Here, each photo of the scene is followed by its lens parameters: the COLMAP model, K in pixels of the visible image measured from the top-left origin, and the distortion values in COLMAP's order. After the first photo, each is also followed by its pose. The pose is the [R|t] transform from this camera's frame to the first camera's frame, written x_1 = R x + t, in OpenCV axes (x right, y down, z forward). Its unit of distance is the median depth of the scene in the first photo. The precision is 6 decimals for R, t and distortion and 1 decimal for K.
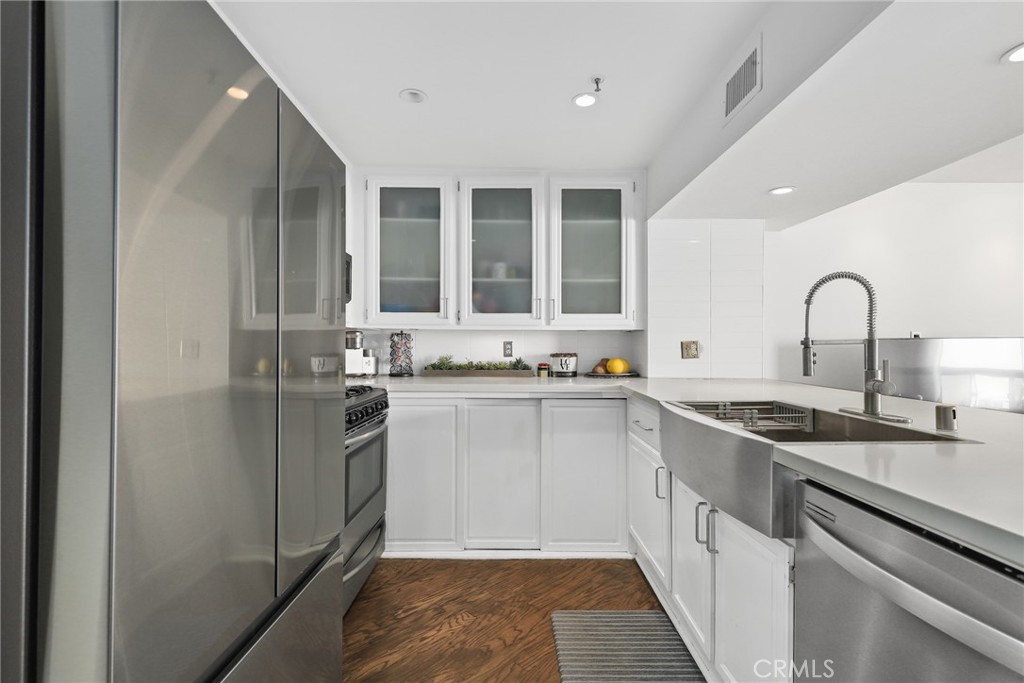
lens RADIAL K [[465.5, 0, 509.5], [0, 465.5, 347.5], [0, 0, 1]] dist [0.005396, -0.000076]
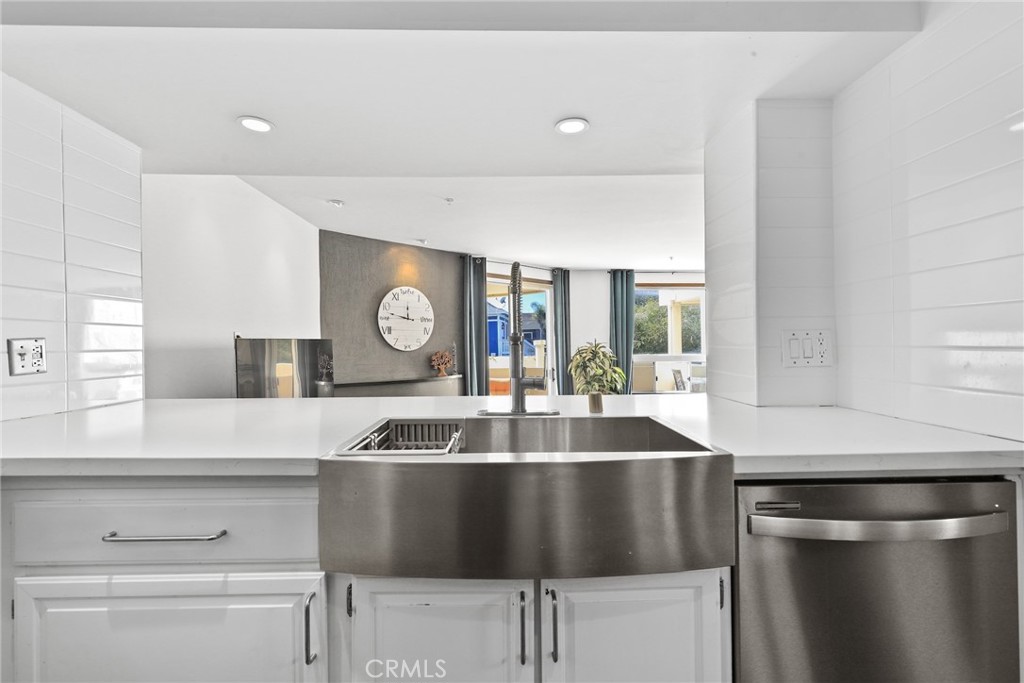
lens RADIAL K [[465.5, 0, 509.5], [0, 465.5, 347.5], [0, 0, 1]] dist [0.005396, -0.000076]
pose [[-0.017545, -0.005799, 0.999829, -0.101139], [0.014296, 0.999880, 0.006051, -0.000403], [-0.999744, 0.014399, -0.017460, 0.506496]]
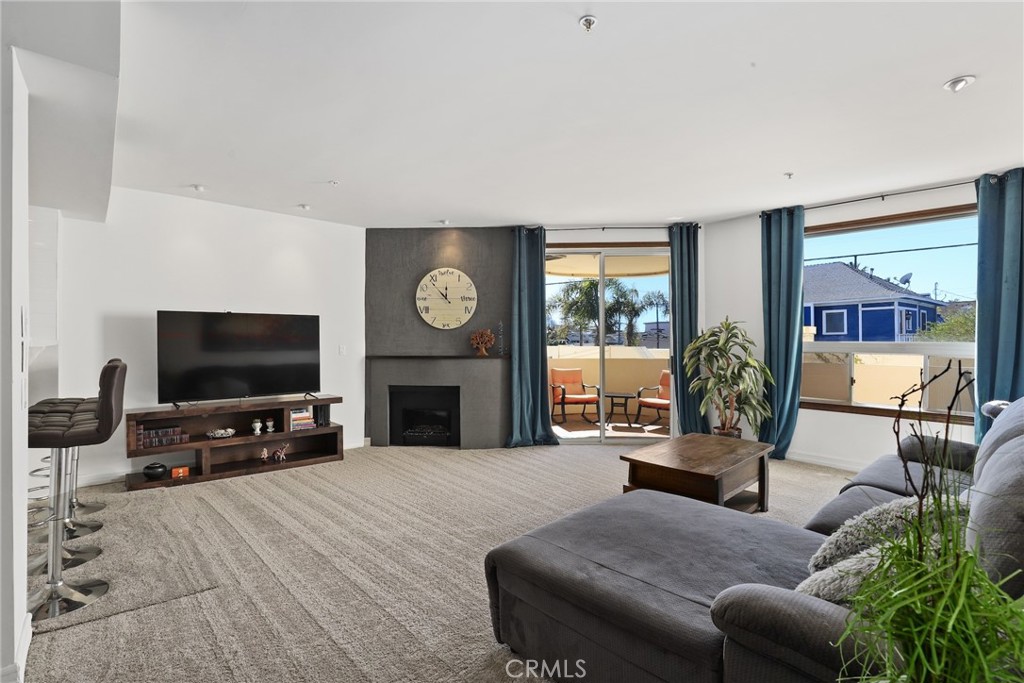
lens RADIAL K [[477.3, 0, 516.3], [0, 477.3, 344.0], [0, 0, 1]] dist [-0.030414, 0.000944]
pose [[0.729013, 0.003835, 0.684489, 0.578190], [-0.000253, 0.999986, -0.005334, 0.085332], [-0.684500, 0.003715, 0.729003, -0.698783]]
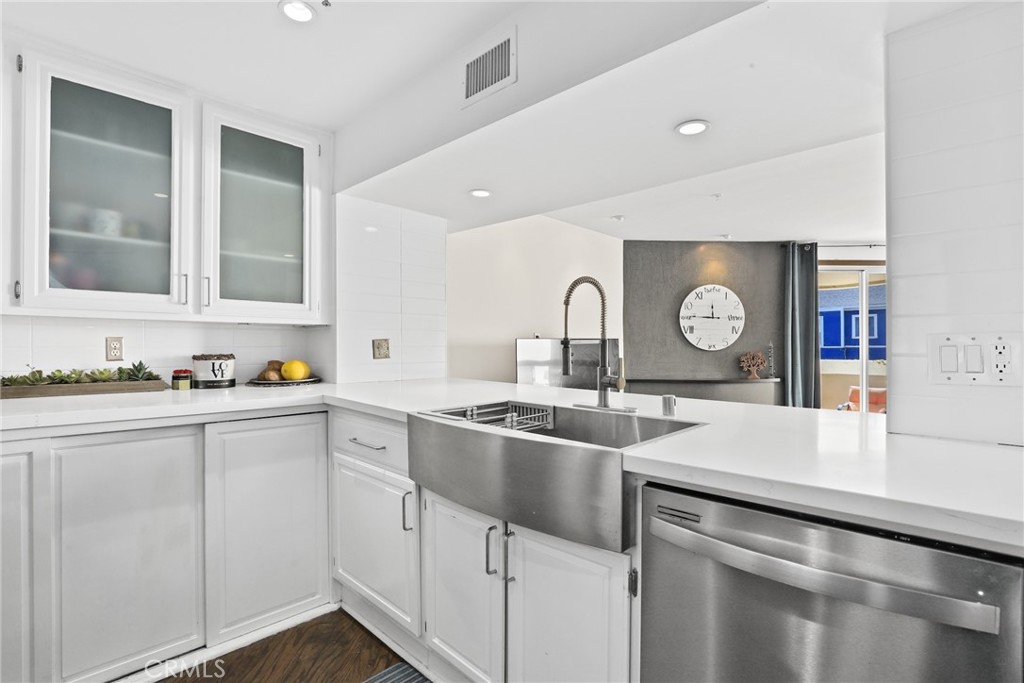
lens RADIAL K [[477.3, 0, 516.3], [0, 477.3, 344.0], [0, 0, 1]] dist [-0.030414, 0.000944]
pose [[0.689374, 0.001938, 0.724403, -0.095902], [-0.000325, 0.999997, -0.002366, -0.002415], [-0.724405, 0.001396, 0.689373, 0.178954]]
